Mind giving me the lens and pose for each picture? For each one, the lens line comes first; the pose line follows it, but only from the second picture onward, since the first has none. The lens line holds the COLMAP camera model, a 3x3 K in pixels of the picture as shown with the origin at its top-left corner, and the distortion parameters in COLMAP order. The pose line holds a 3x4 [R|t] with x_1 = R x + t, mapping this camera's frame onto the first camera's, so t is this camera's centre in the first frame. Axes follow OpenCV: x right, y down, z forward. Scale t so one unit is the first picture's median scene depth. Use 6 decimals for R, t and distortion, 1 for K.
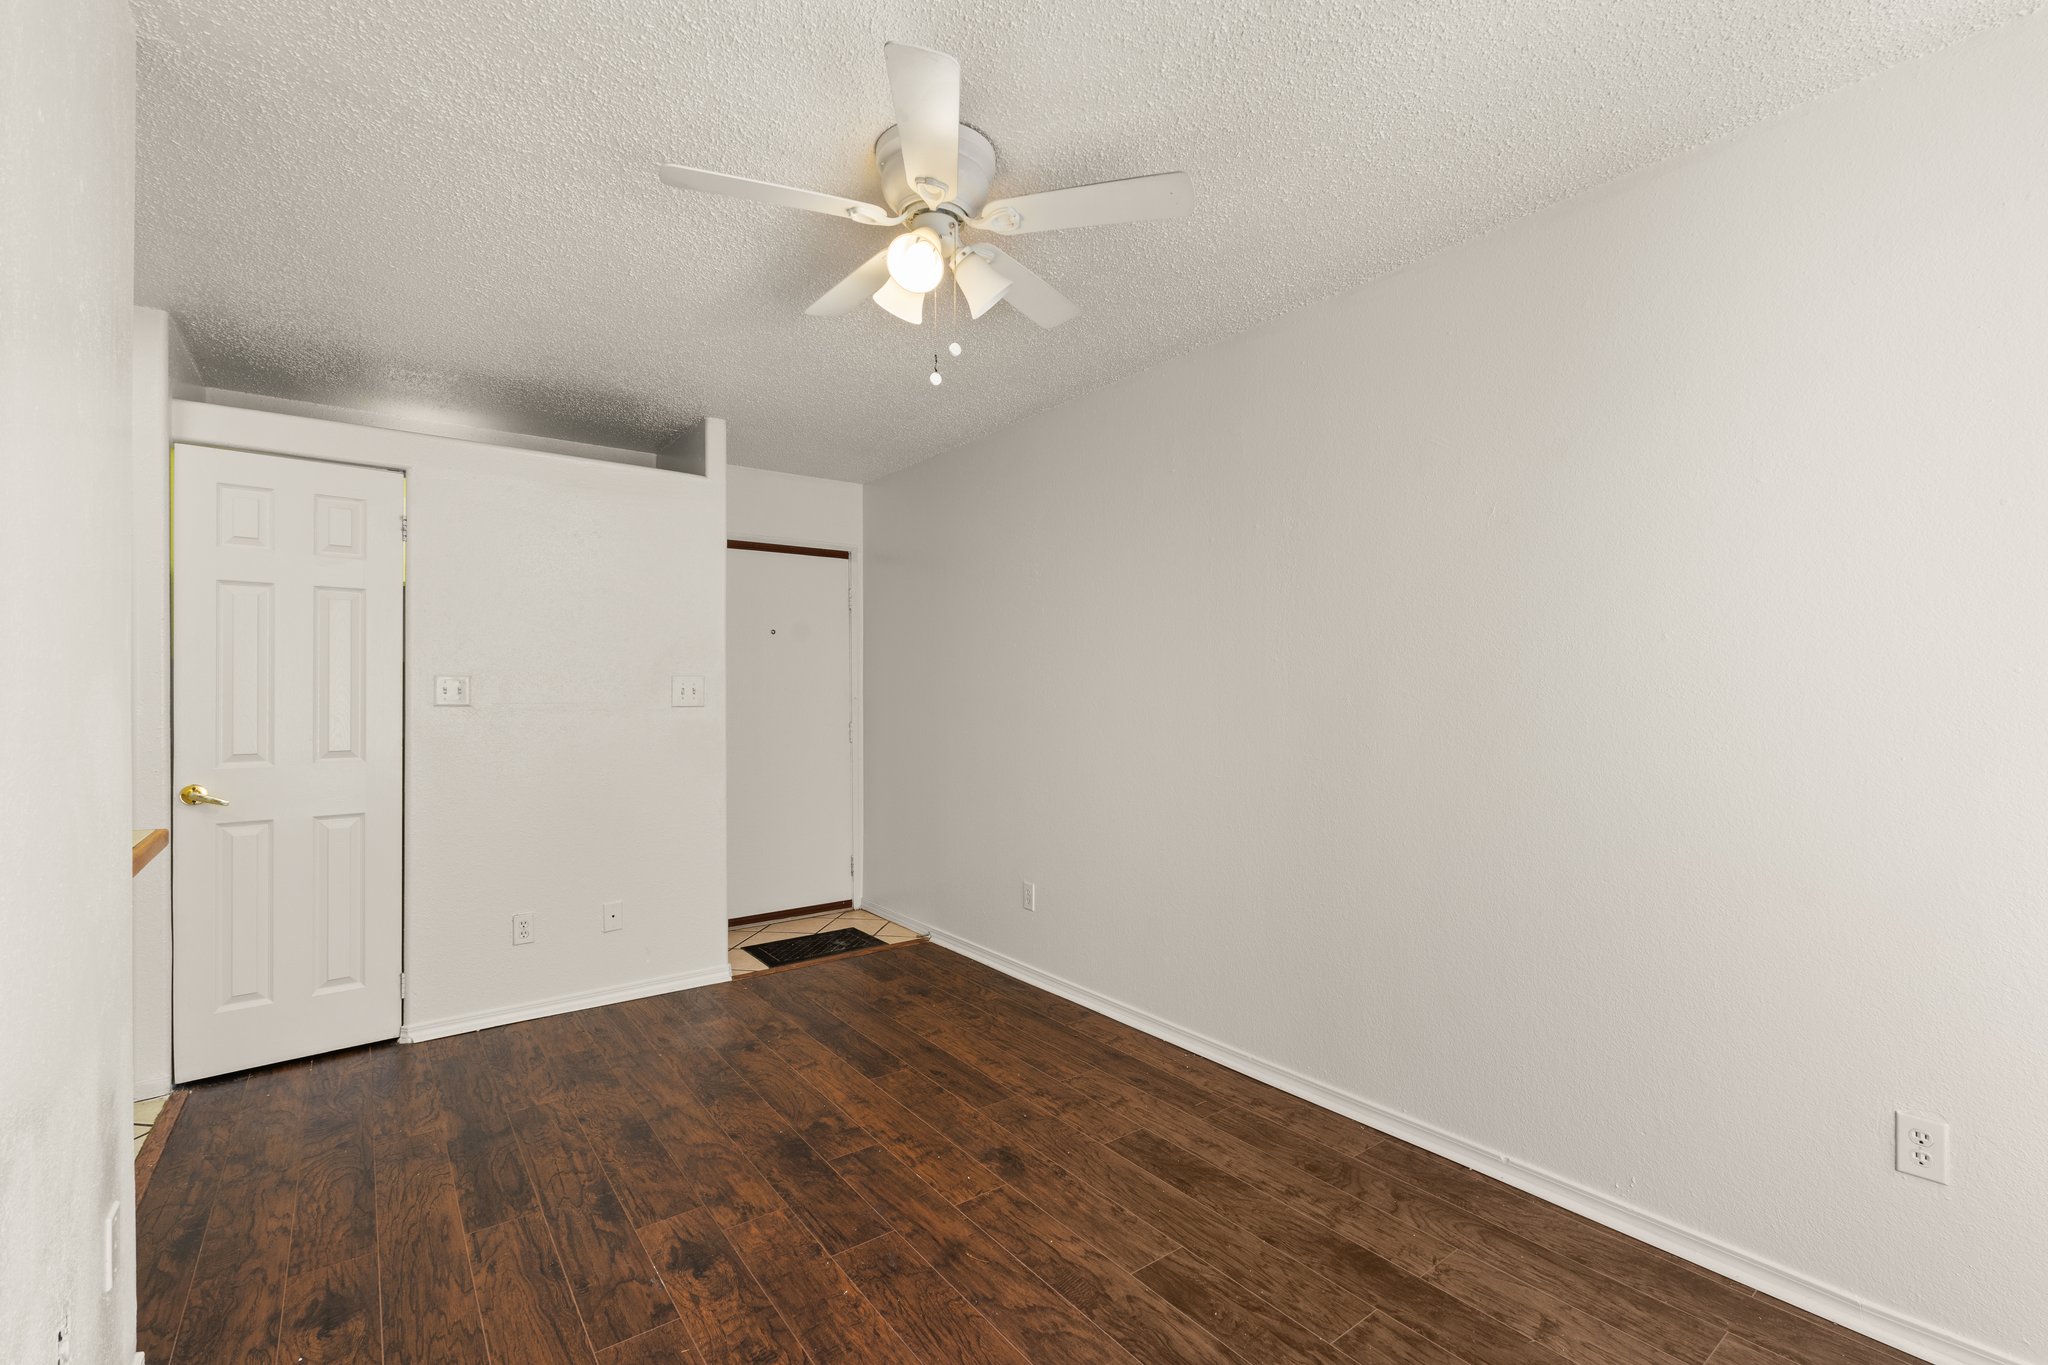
lens RADIAL K [[891.5, 0, 1023.0], [0, 891.5, 692.1], [0, 0, 1]] dist [-0.005835, -0.000091]
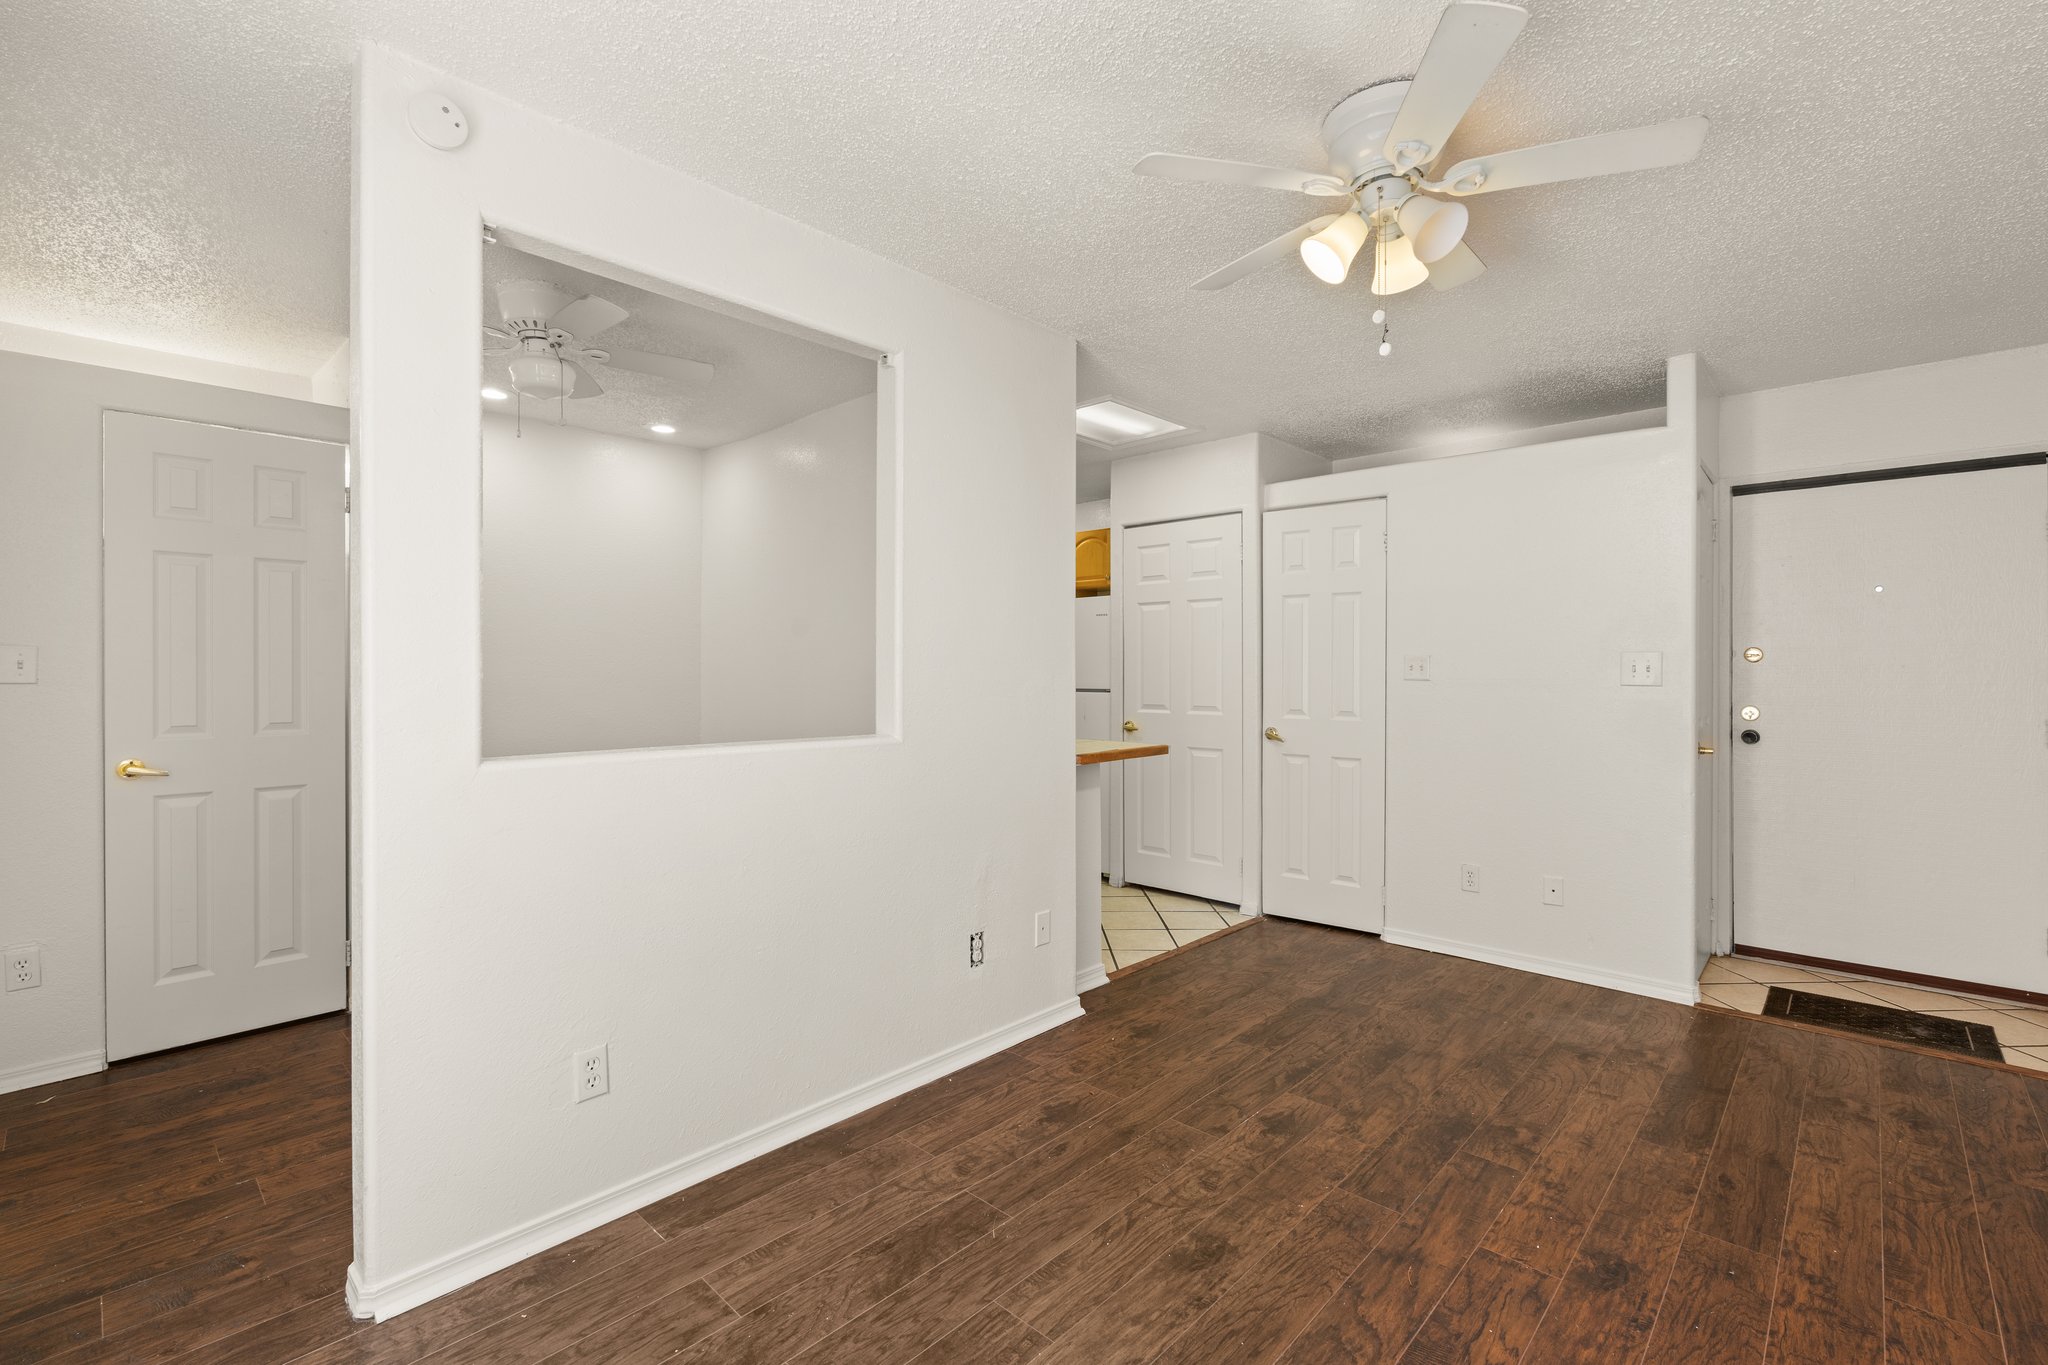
lens RADIAL K [[891.5, 0, 1034.4], [0, 891.5, 670.2], [0, 0, 1]] dist [-0.005835, -0.000091]
pose [[0.173484, 0.004682, -0.984826, 0.570176], [-0.002547, 0.999987, 0.004305, -0.002176], [0.984833, 0.001762, 0.173494, 0.320863]]
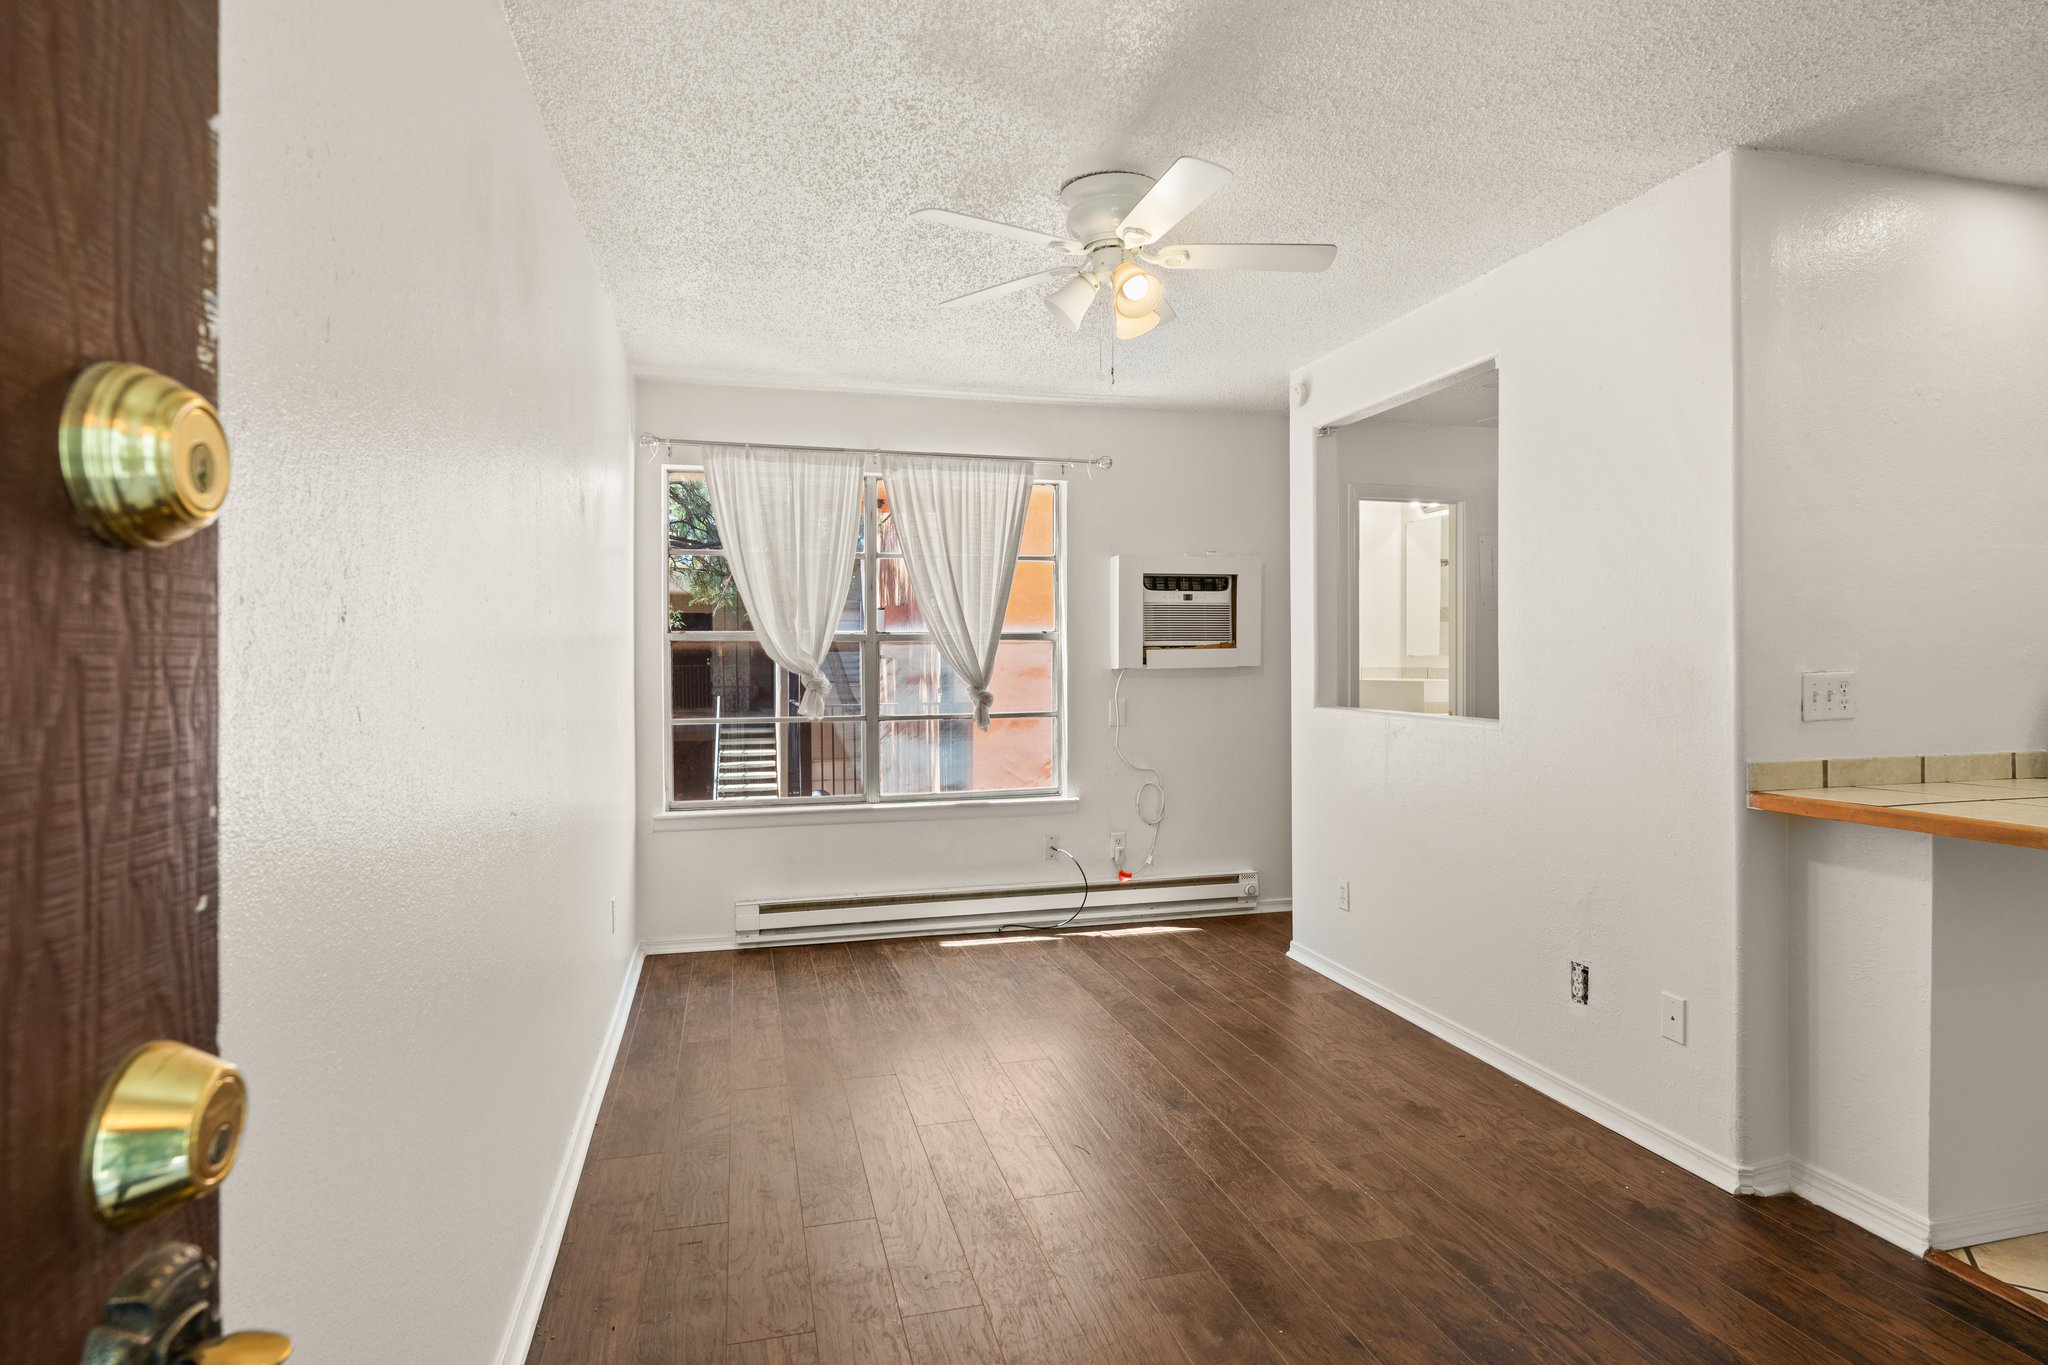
lens RADIAL K [[1084.6, 0, 1018.3], [0, 1084.6, 654.8], [0, 0, 1]] dist [-0.010348, 0.001892]
pose [[-0.924743, 0.008068, 0.380507, -0.369603], [0.006520, 0.999964, -0.005357, -0.000002], [-0.380537, -0.002472, -0.924763, 1.674120]]
